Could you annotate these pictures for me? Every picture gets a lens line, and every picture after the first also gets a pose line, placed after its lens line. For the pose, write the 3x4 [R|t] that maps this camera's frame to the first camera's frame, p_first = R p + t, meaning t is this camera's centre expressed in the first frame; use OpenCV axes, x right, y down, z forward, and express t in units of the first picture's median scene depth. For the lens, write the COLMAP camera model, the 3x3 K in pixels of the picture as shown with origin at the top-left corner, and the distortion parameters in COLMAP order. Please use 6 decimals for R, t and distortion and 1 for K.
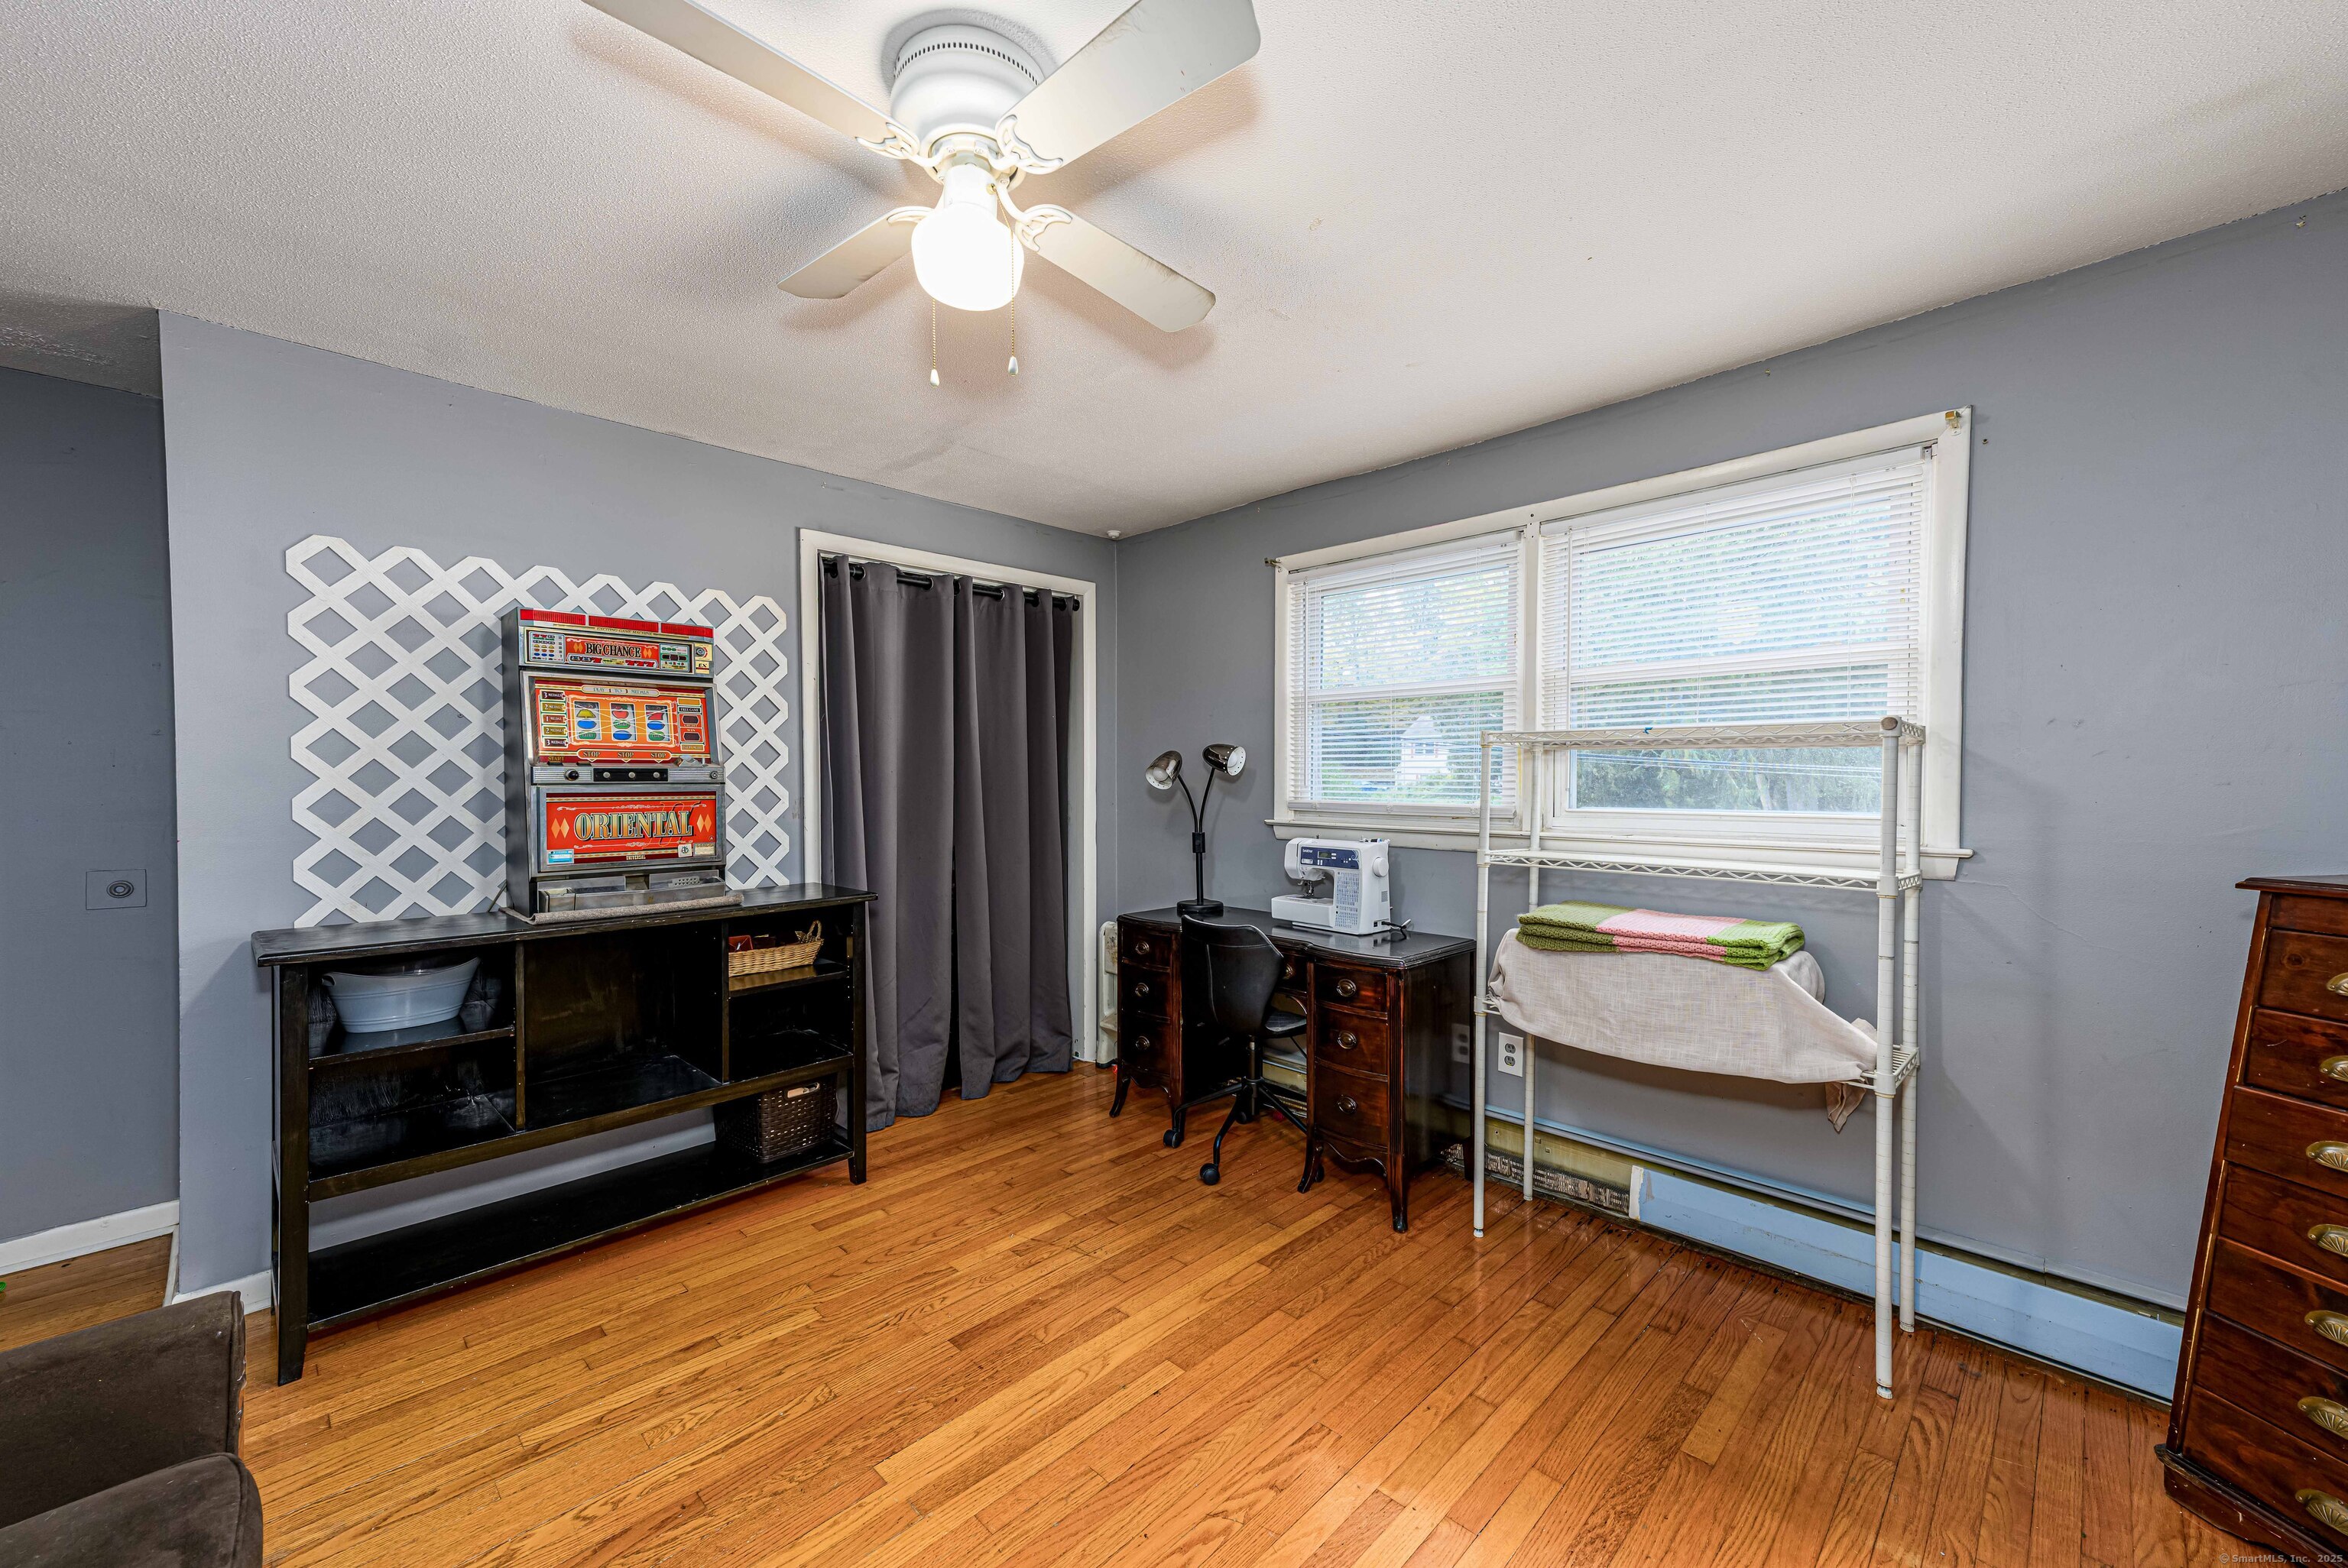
lens RADIAL K [[918.6, 0, 1161.8], [0, 918.6, 794.9], [0, 0, 1]] dist [0.019500, 0.002851]
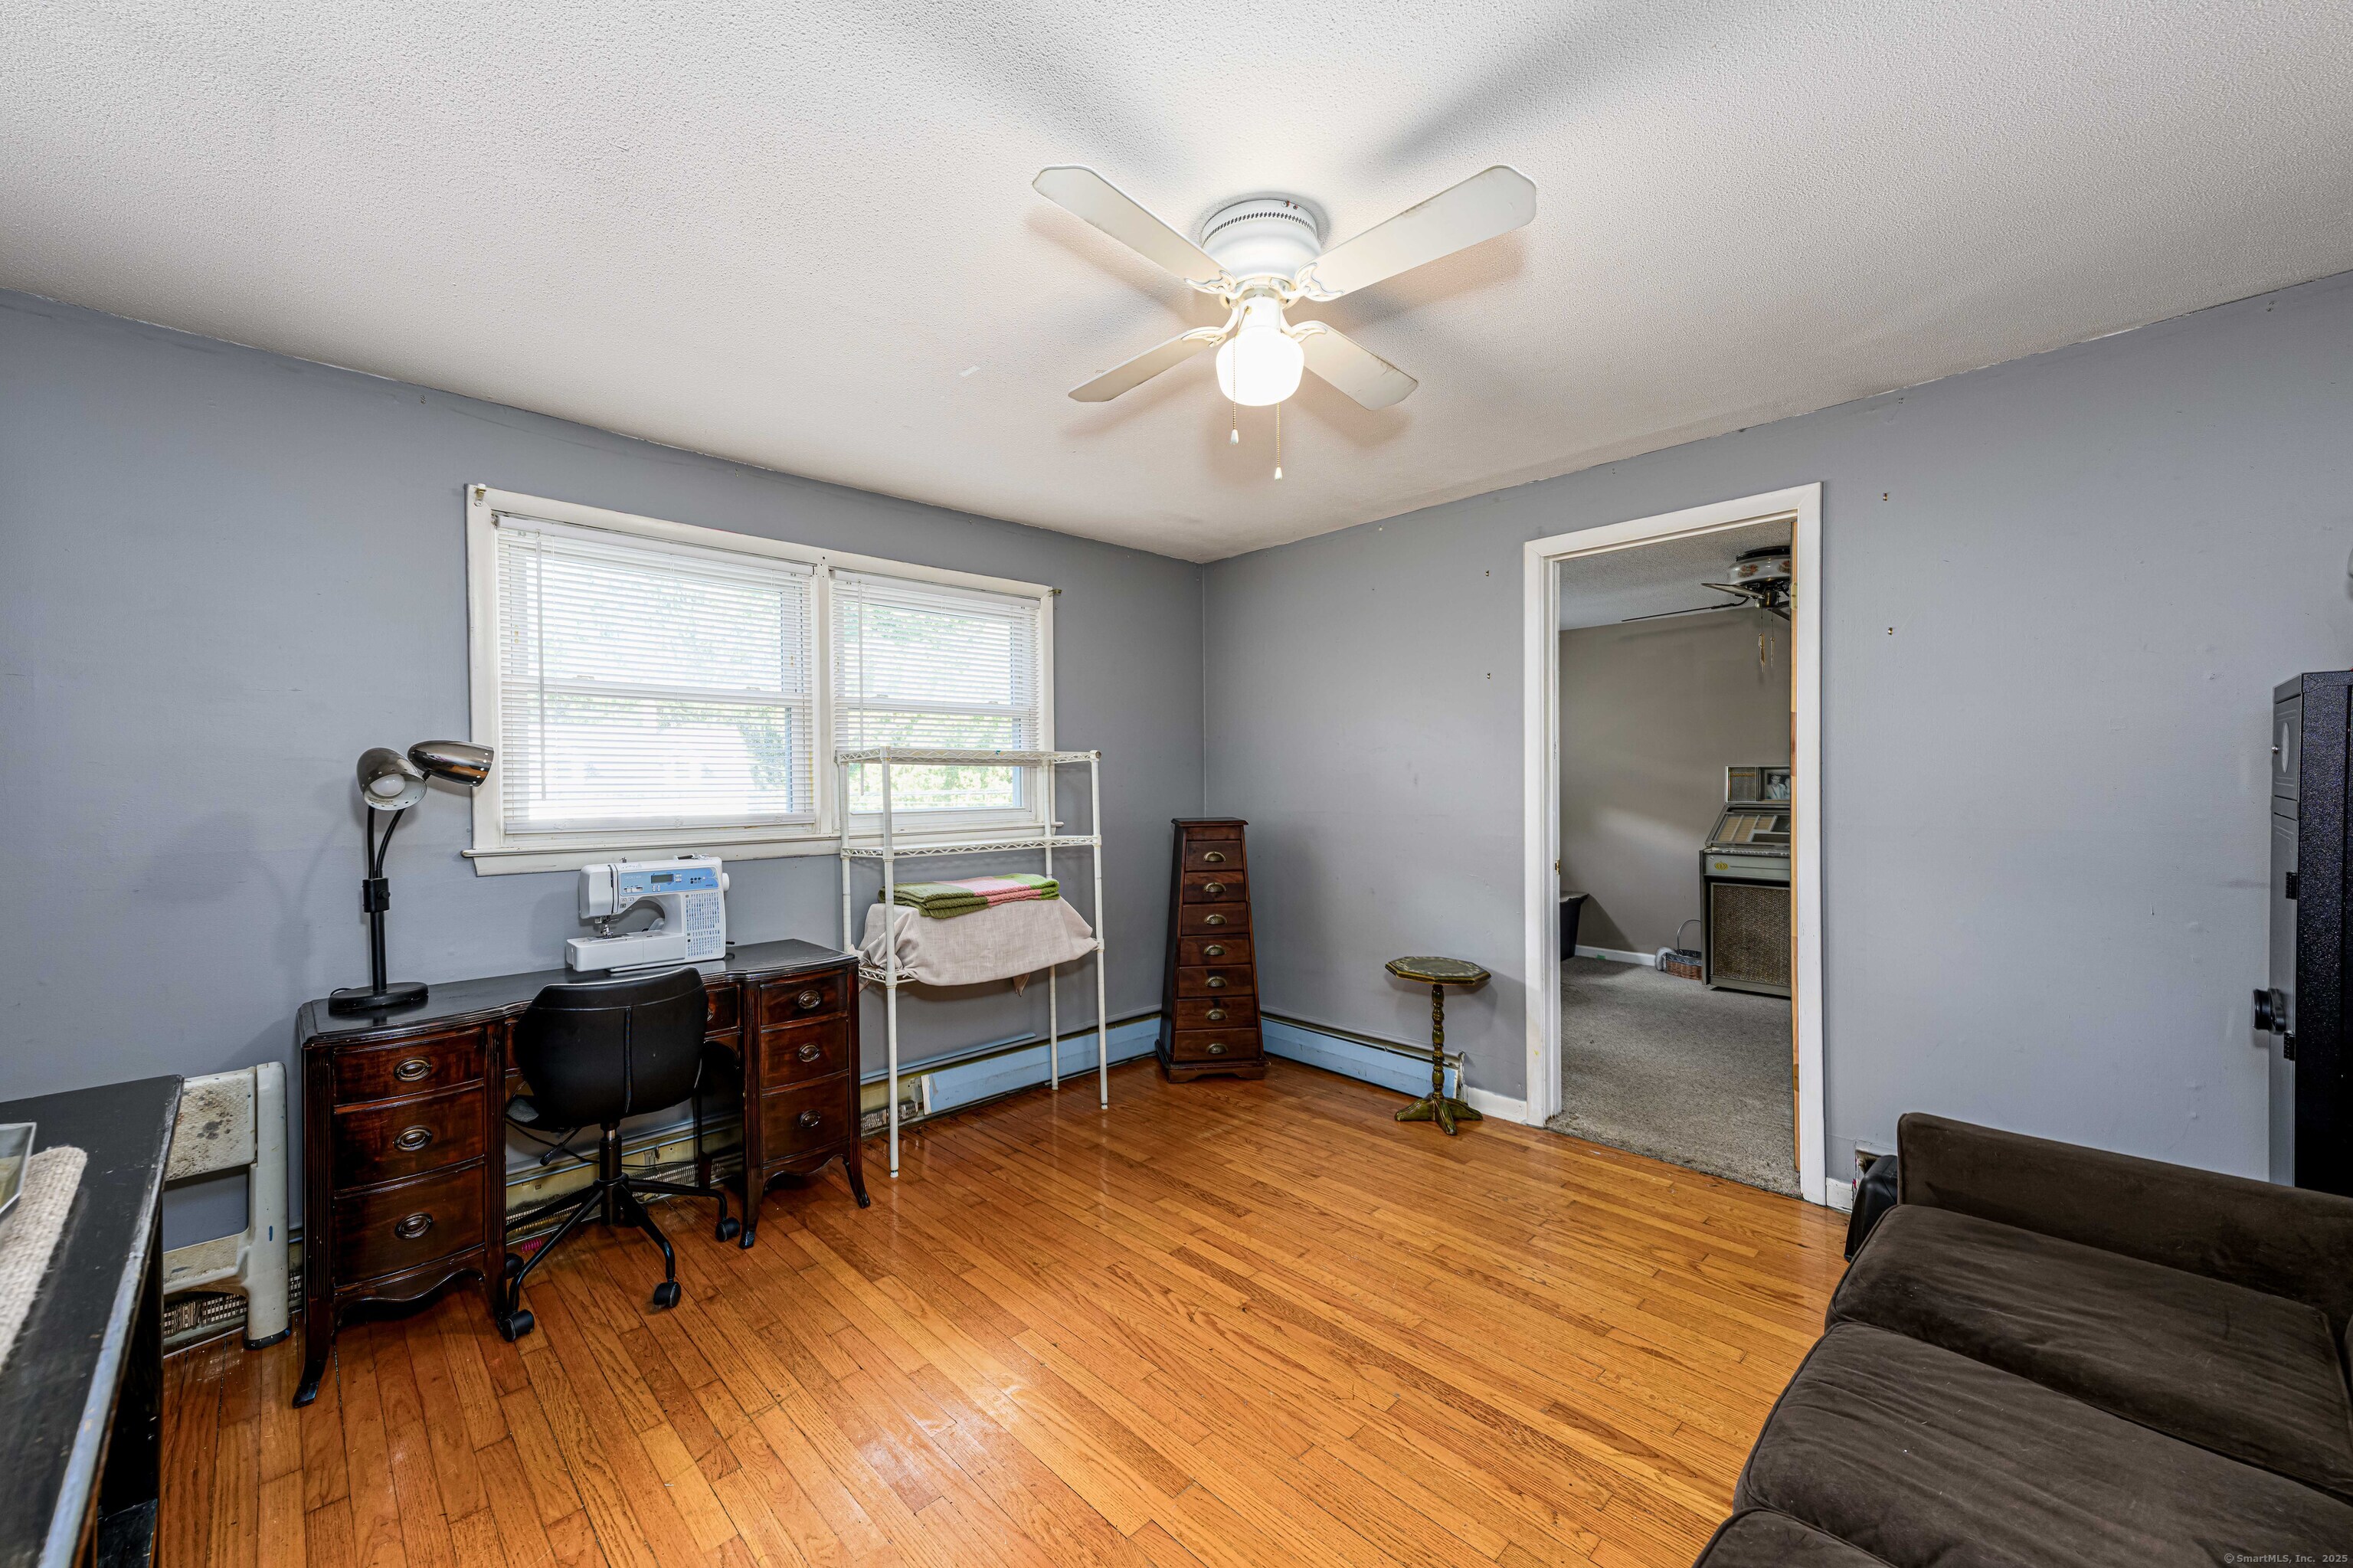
lens RADIAL K [[920.7, 0, 1164.3], [0, 920.7, 795.0], [0, 0, 1]] dist [0.019500, 0.002851]
pose [[0.014486, -0.012381, 0.999818, -0.800049], [0.028616, 0.999519, 0.011963, -0.010485], [-0.999486, 0.028438, 0.014833, 0.611304]]
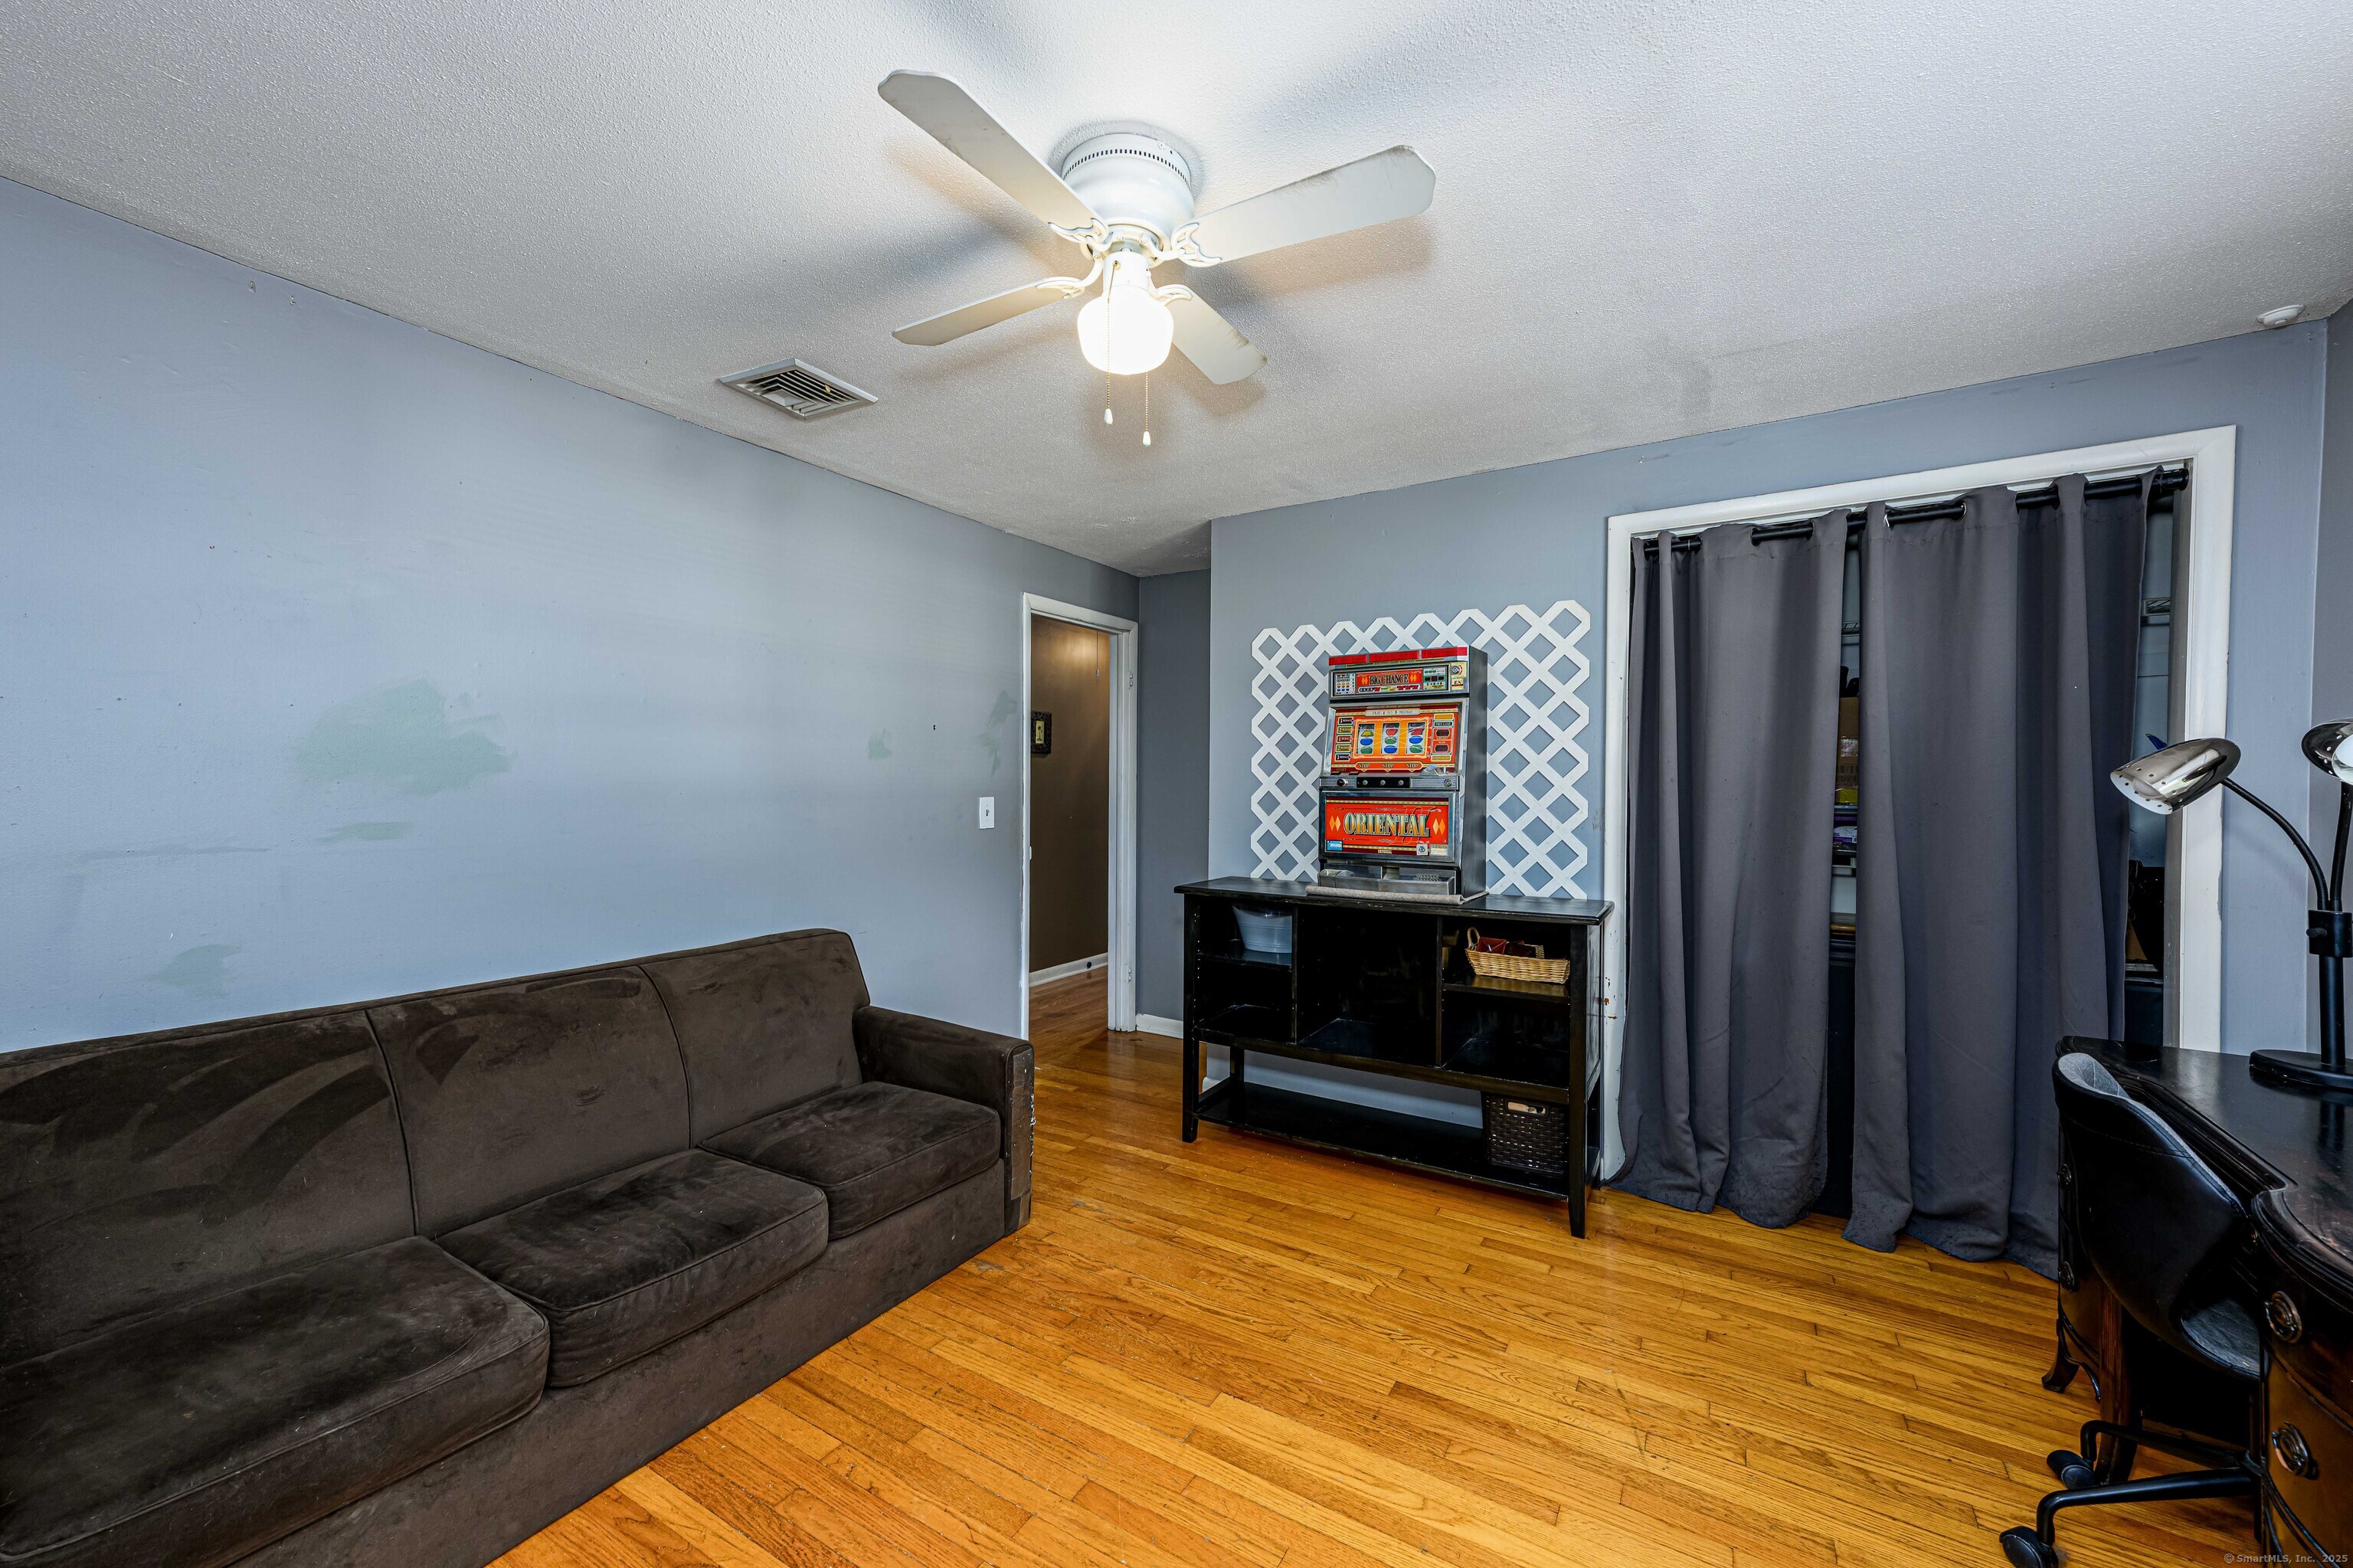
lens RADIAL K [[920.7, 0, 1164.3], [0, 920.7, 795.0], [0, 0, 1]] dist [0.019500, 0.002851]
pose [[0.232912, 0.016396, -0.972360, 0.501763], [-0.025285, 0.999622, 0.010799, -0.010794], [0.972169, 0.022071, 0.233238, 0.428585]]
